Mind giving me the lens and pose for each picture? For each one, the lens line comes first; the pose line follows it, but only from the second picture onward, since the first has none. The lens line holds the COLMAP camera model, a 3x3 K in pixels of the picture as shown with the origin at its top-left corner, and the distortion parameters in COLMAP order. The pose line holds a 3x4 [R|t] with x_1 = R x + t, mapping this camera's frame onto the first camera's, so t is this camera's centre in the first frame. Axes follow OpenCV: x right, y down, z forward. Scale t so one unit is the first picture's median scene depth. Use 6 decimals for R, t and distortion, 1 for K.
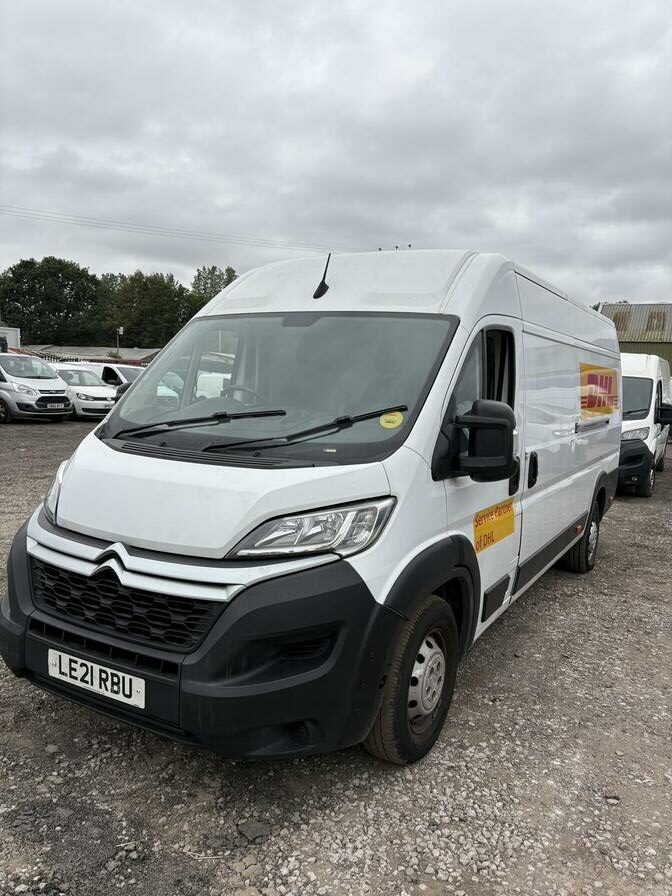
lens RADIAL K [[698.2, 0, 336.0], [0, 698.2, 448.0], [0, 0, 1]] dist [0.007081, -0.004782]
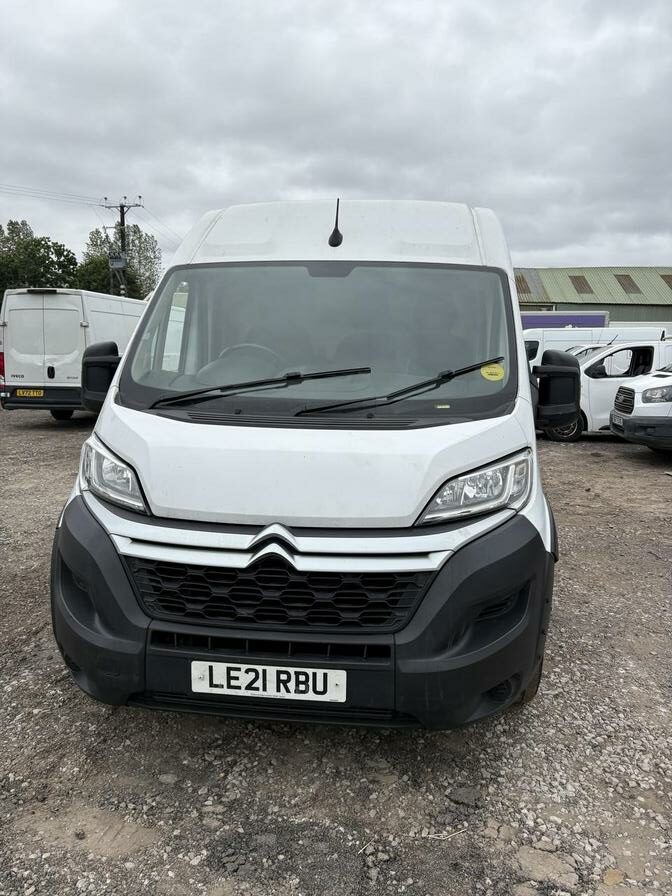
lens RADIAL K [[696.1, 0, 337.3], [0, 696.1, 453.9], [0, 0, 1]] dist [0.005746, -0.004896]
pose [[0.915431, -0.083363, 0.393748, -0.576919], [0.058618, 0.995498, 0.074483, -0.012041], [-0.398184, -0.045103, 0.916196, 0.184667]]
